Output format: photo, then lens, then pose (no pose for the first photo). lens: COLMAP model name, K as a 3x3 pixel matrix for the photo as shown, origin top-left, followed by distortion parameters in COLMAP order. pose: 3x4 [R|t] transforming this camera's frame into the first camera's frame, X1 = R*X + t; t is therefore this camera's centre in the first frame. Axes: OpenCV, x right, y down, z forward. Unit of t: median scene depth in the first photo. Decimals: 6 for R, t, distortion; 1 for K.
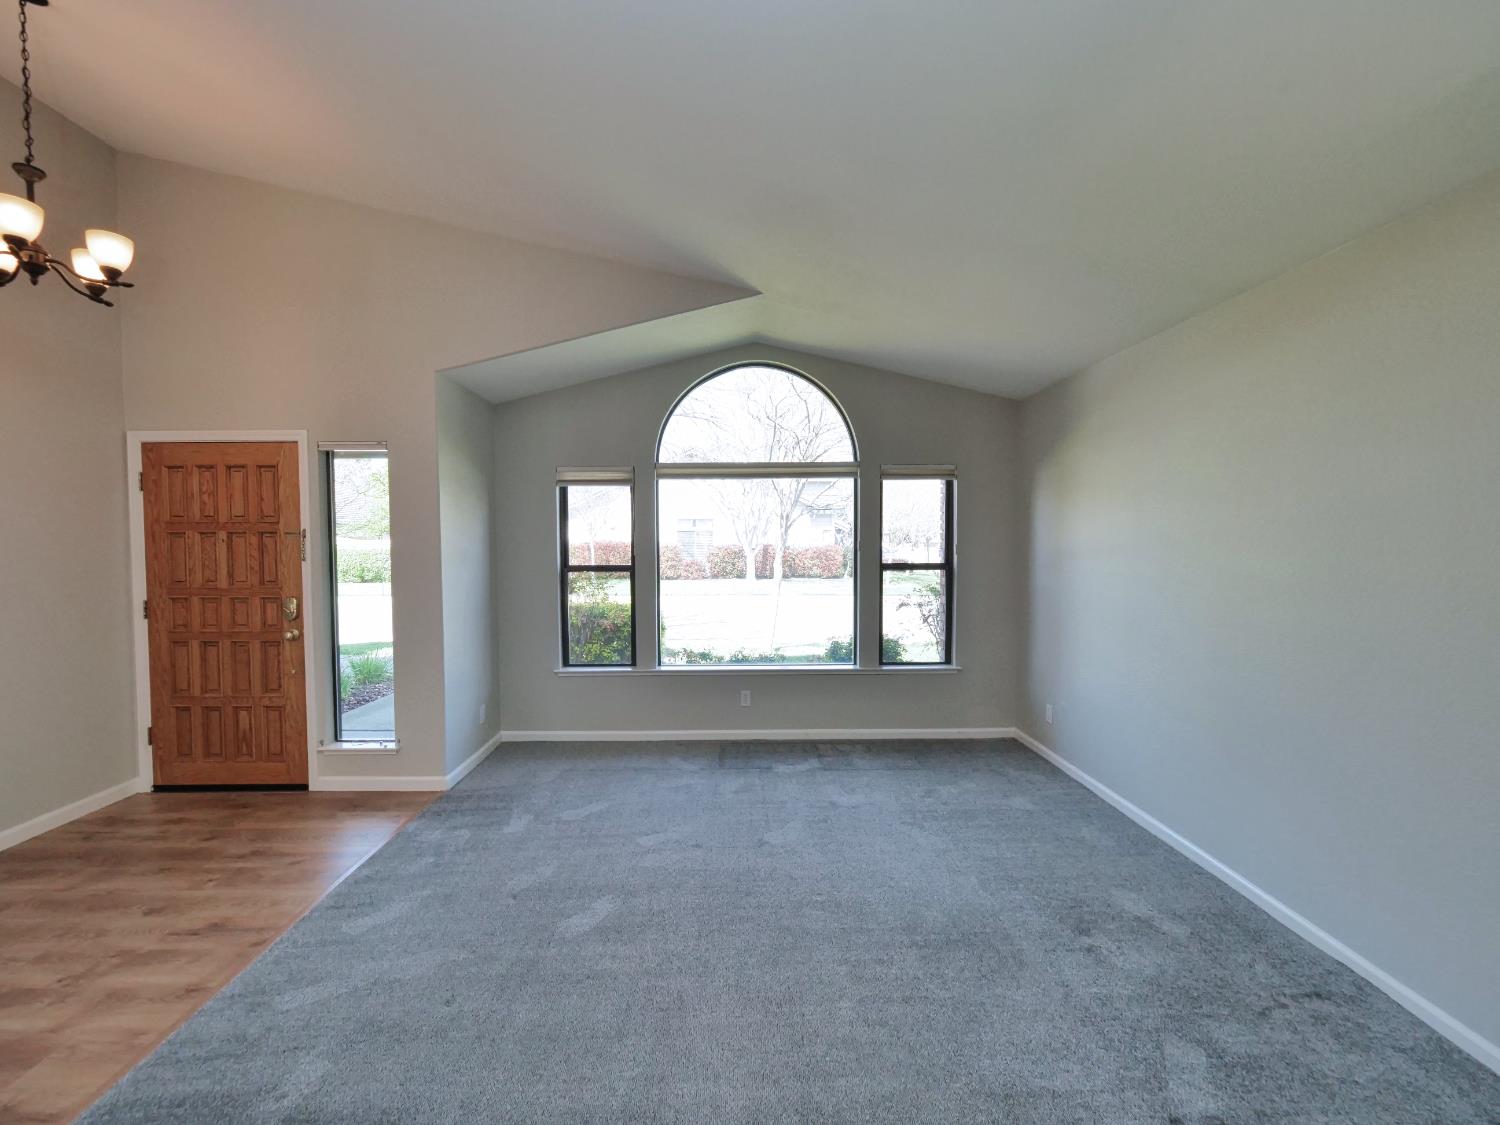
lens RADIAL K [[641.2, 0, 731.5], [0, 641.2, 562.1], [0, 0, 1]] dist [-0.001963, 0.000624]
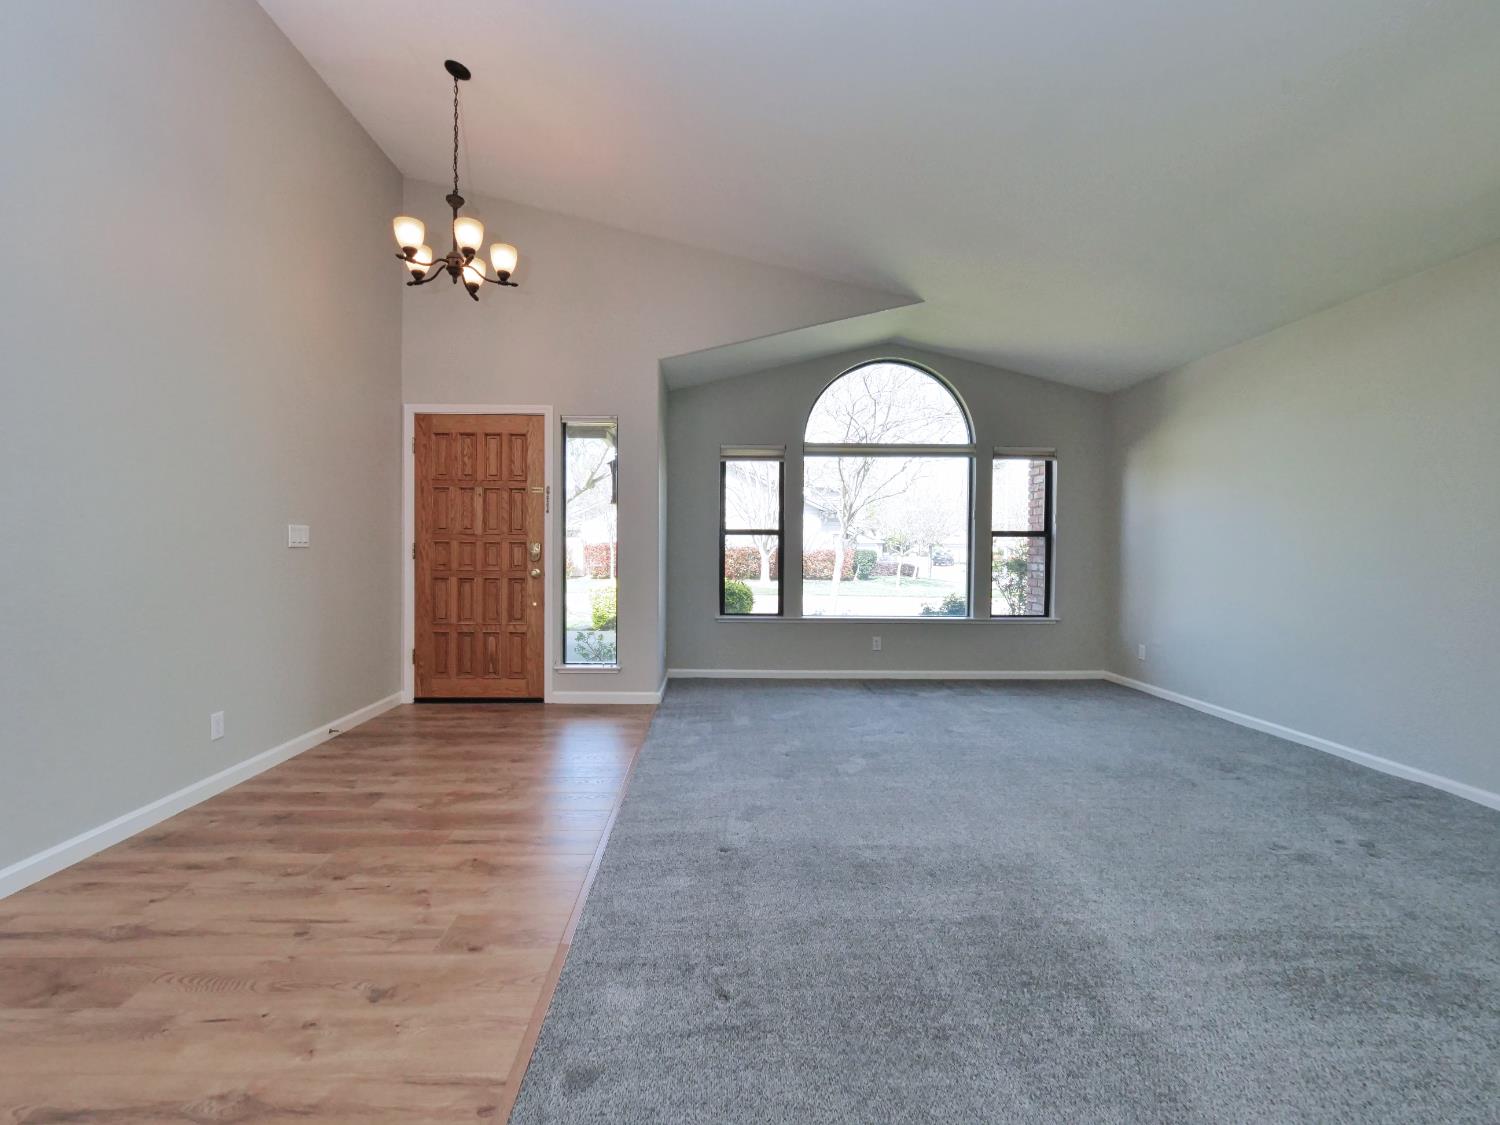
lens RADIAL K [[653.6, 0, 710.1], [0, 653.6, 563.2], [0, 0, 1]] dist [-0.003371, -0.000378]
pose [[0.999829, 0.011785, 0.014245, -0.370623], [-0.011481, 0.999708, -0.021280, 0.116407], [-0.014491, 0.021112, 0.999672, -0.239787]]
